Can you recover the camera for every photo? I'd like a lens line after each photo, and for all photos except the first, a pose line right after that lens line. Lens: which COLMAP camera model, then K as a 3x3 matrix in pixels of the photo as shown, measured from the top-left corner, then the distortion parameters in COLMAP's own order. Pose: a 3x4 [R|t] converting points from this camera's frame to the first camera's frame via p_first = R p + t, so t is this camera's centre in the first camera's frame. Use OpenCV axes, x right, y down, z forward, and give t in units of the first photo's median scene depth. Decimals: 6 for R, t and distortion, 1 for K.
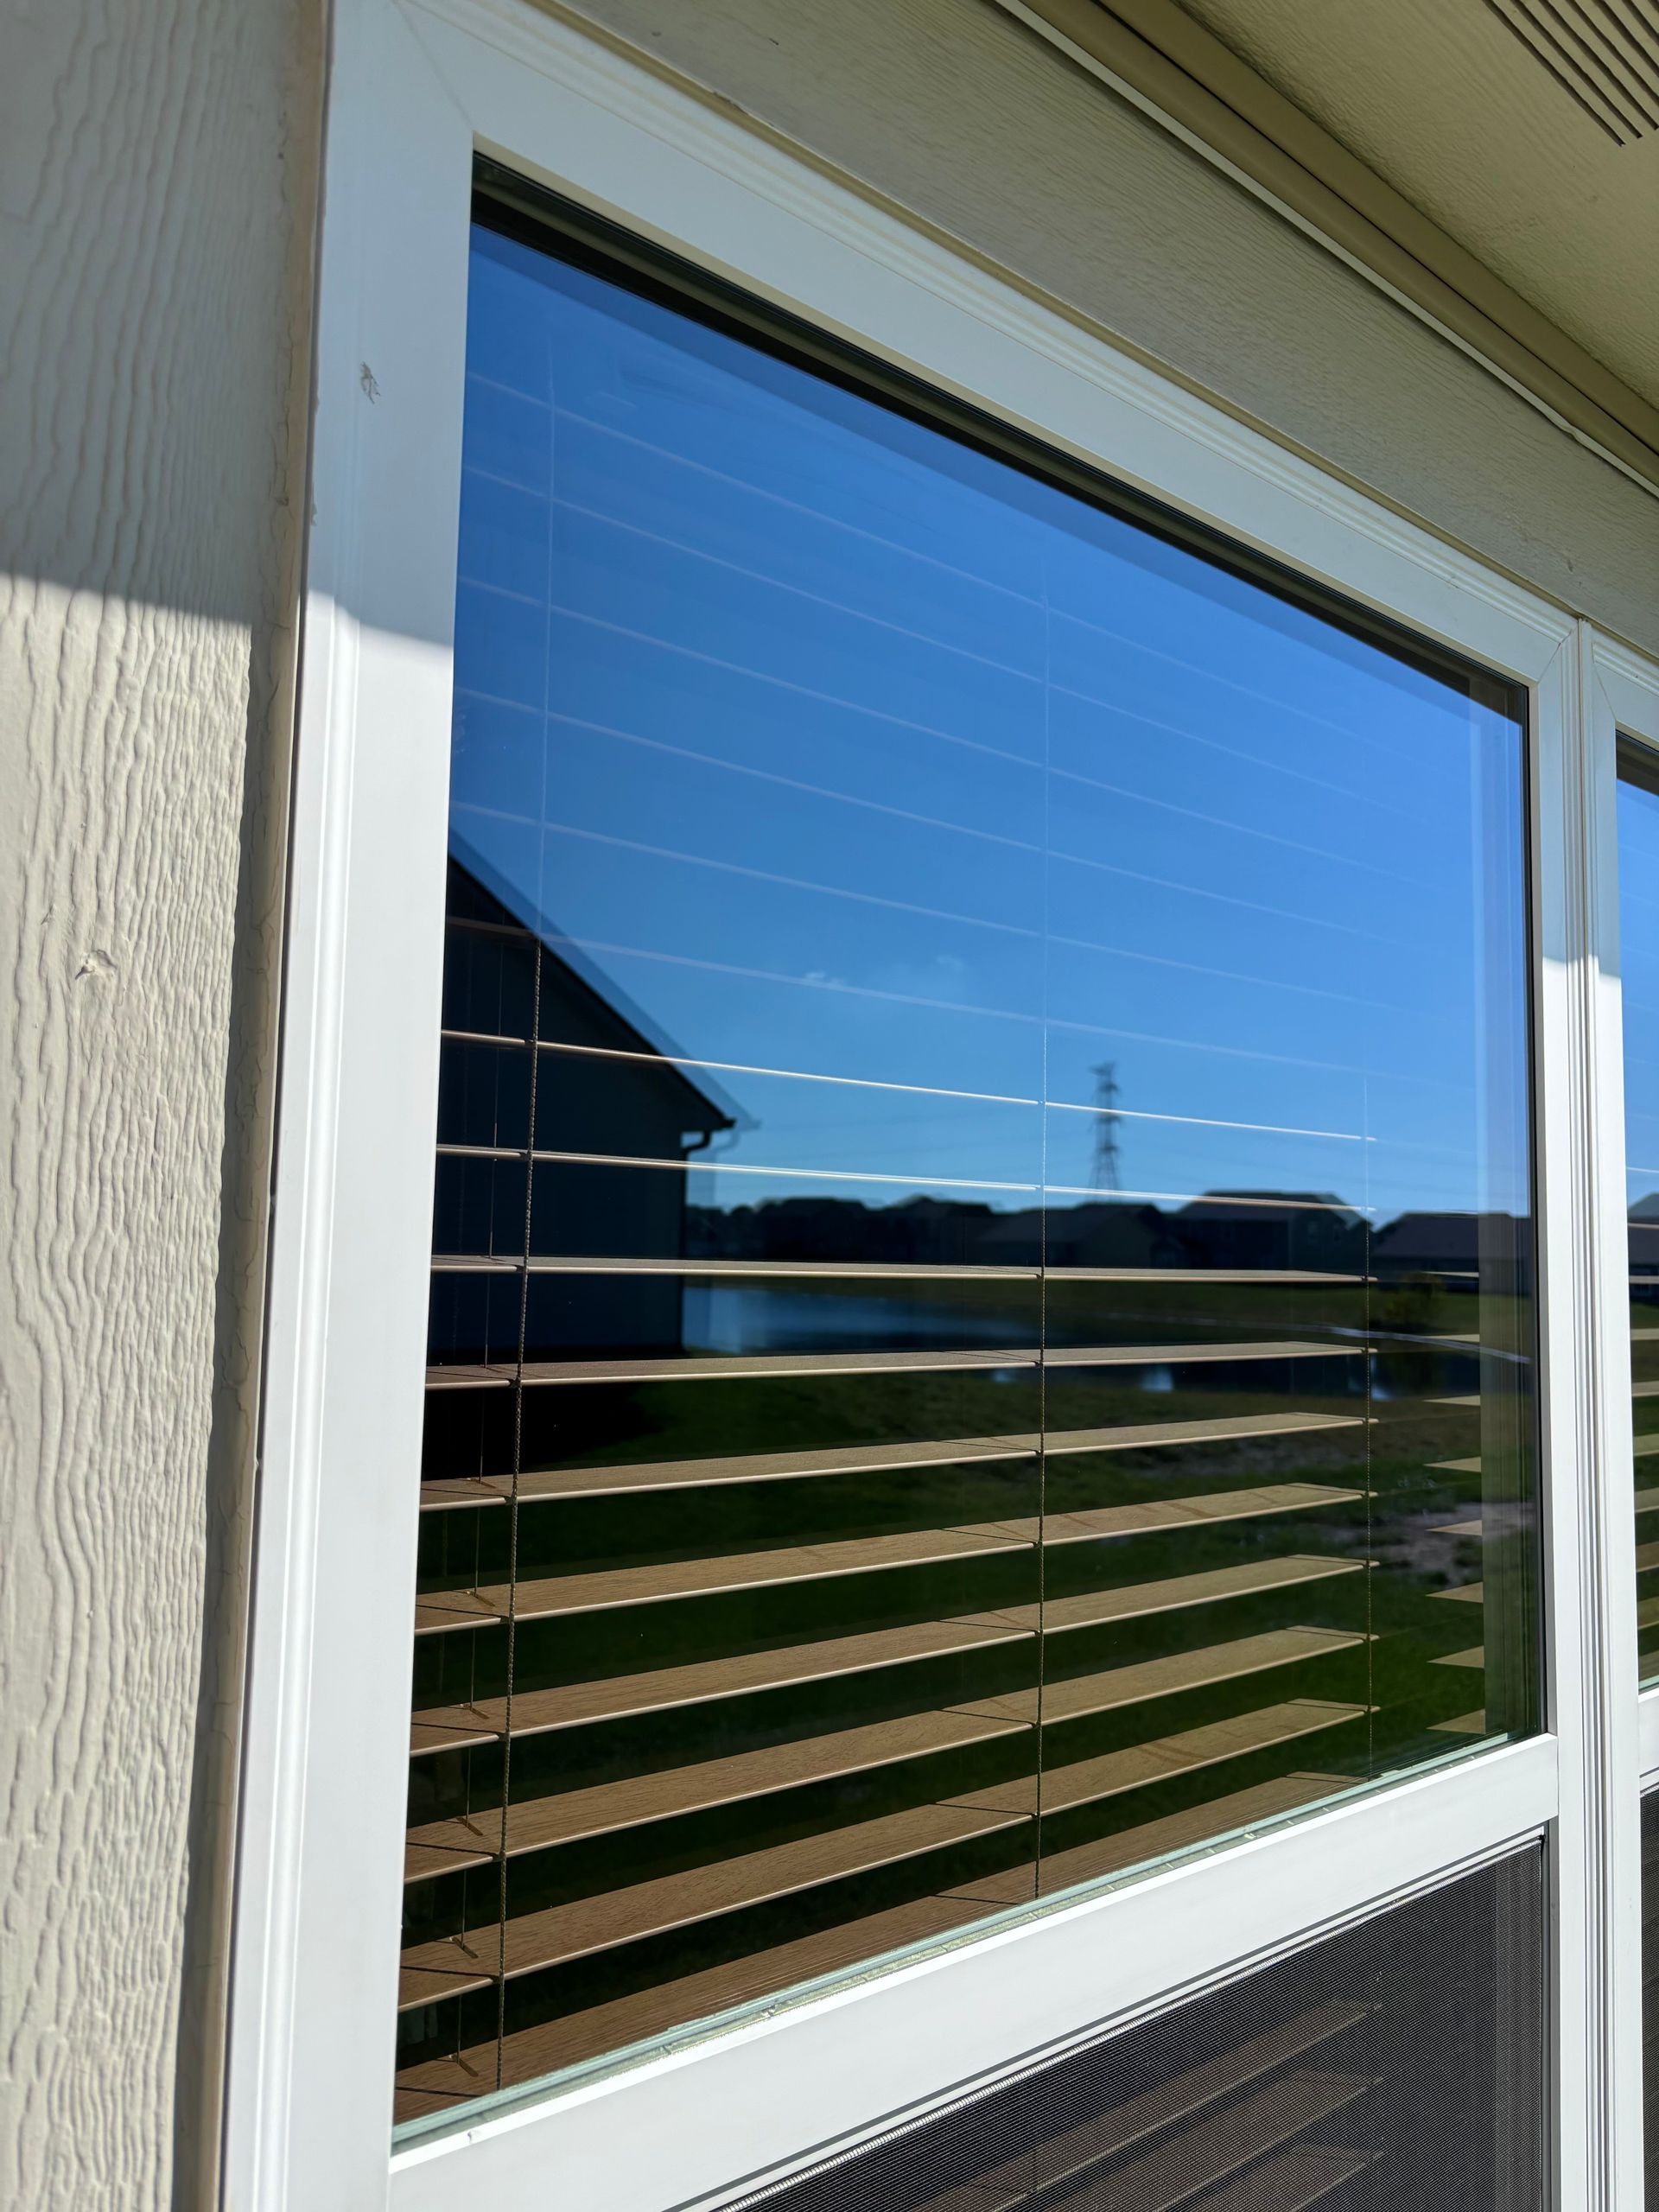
lens RADIAL K [[1666.9, 0, 818.7], [0, 1666.9, 1089.5], [0, 0, 1]] dist [0.030979, -0.046718]
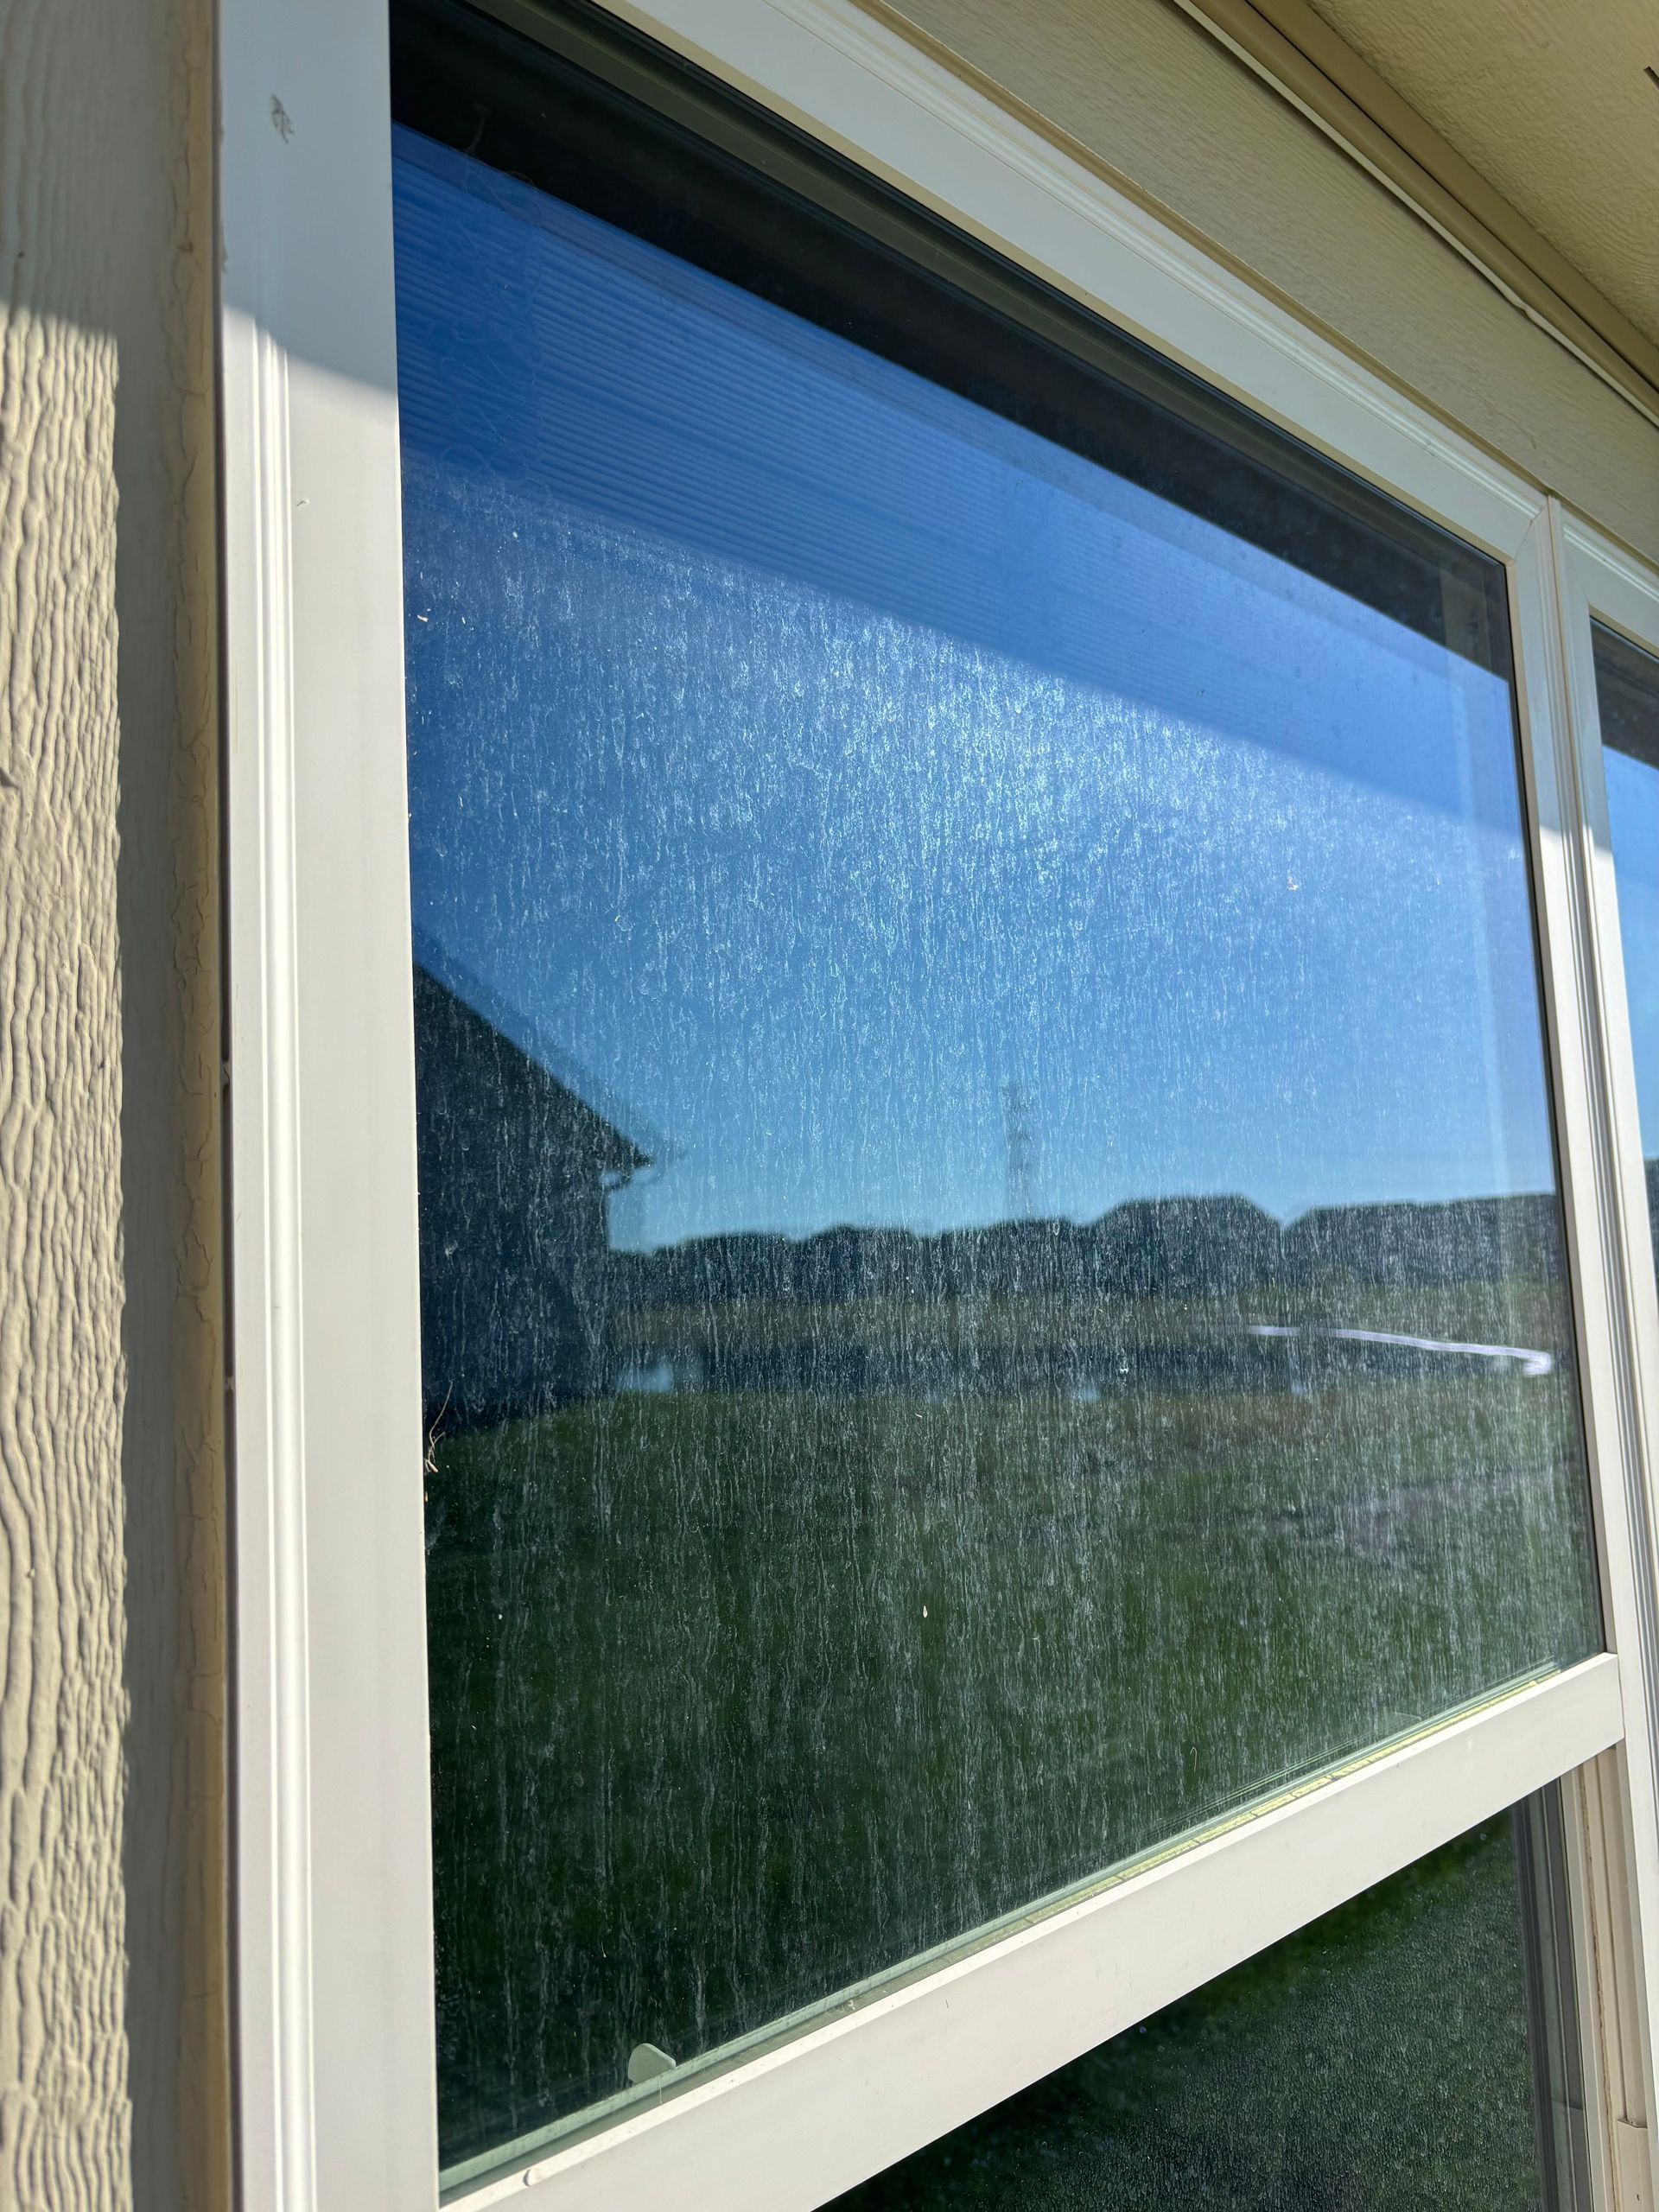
lens RADIAL K [[1666.9, 0, 833.0], [0, 1666.9, 1102.4], [0, 0, 1]] dist [0.030979, -0.046718]
pose [[0.996189, -0.062713, 0.060620, -0.080411], [0.063446, 0.997933, -0.010241, 0.115352], [-0.059853, 0.014048, 0.998108, 0.158002]]
